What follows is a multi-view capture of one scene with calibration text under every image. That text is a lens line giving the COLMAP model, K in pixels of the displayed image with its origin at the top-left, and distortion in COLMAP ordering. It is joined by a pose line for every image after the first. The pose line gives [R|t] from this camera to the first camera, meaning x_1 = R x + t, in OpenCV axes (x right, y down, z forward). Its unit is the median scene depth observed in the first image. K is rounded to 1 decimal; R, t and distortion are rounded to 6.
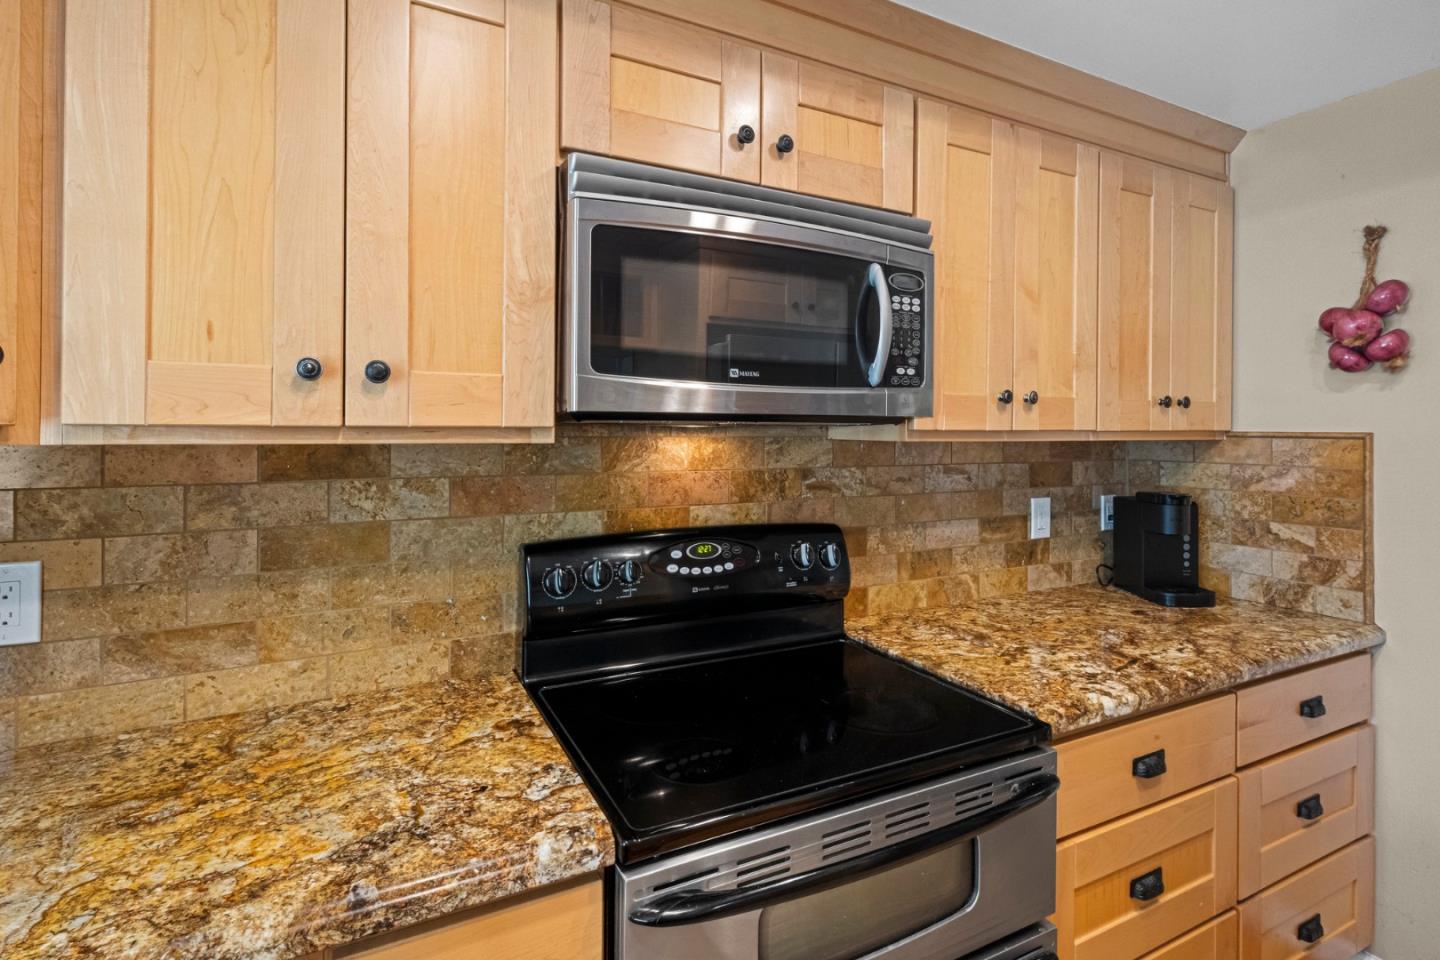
lens RADIAL K [[698.9, 0, 727.3], [0, 698.9, 424.8], [0, 0, 1]] dist [0.001656, 0.000278]
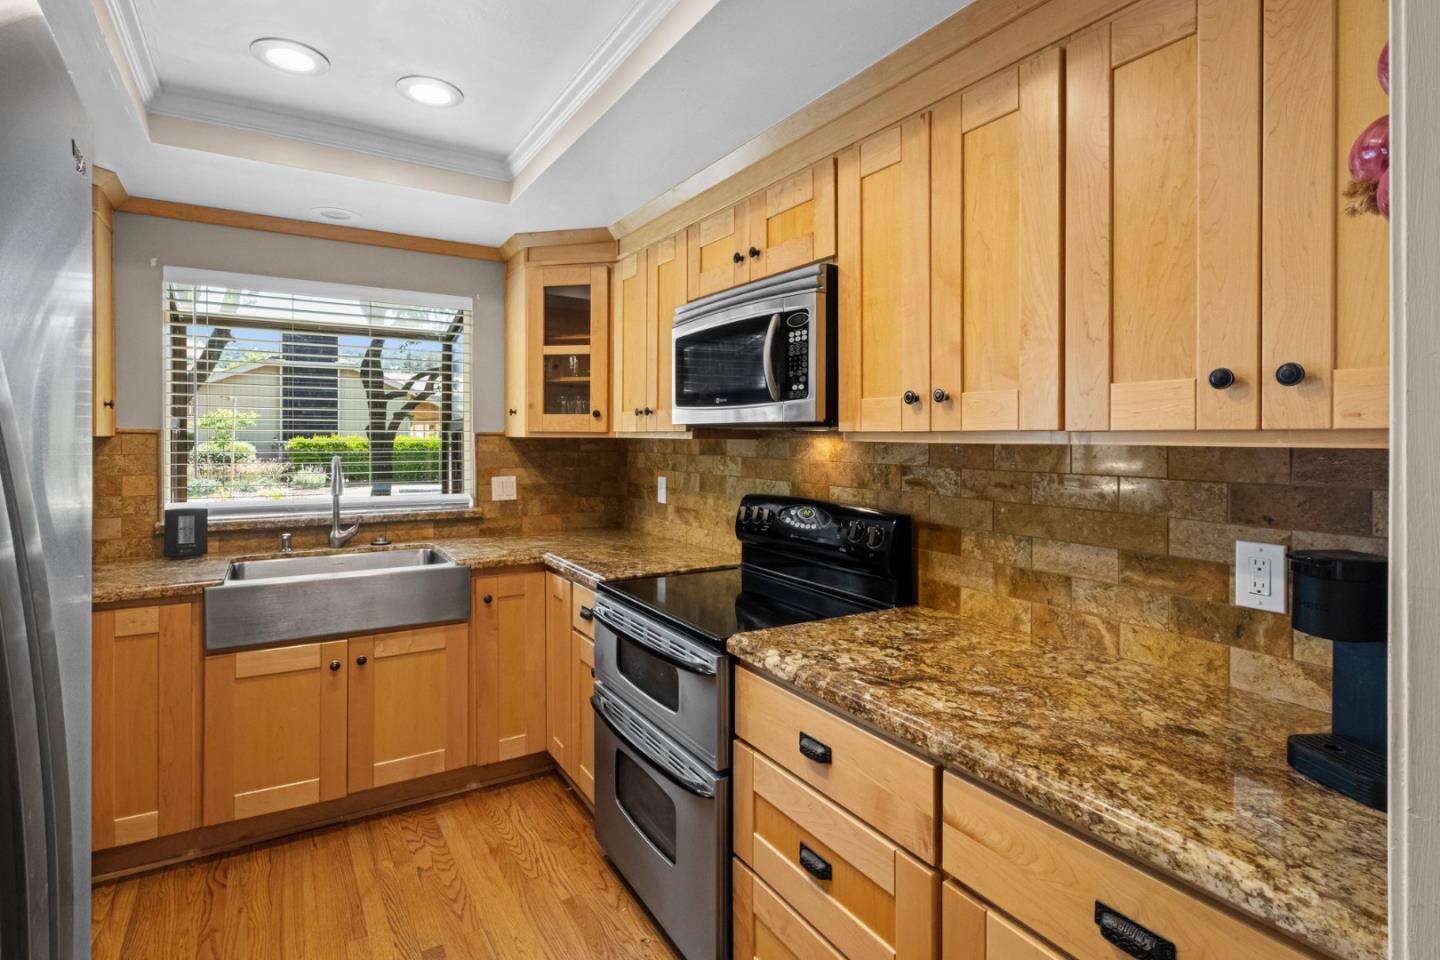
lens RADIAL K [[723.4, 0, 703.6], [0, 723.4, 443.2], [0, 0, 1]] dist [0.000616, 0.002718]
pose [[0.054819, 0.008206, -0.998463, 1.222438], [0.003924, 0.999957, 0.008434, 0.012815], [0.998489, -0.004380, 0.054785, 0.567030]]
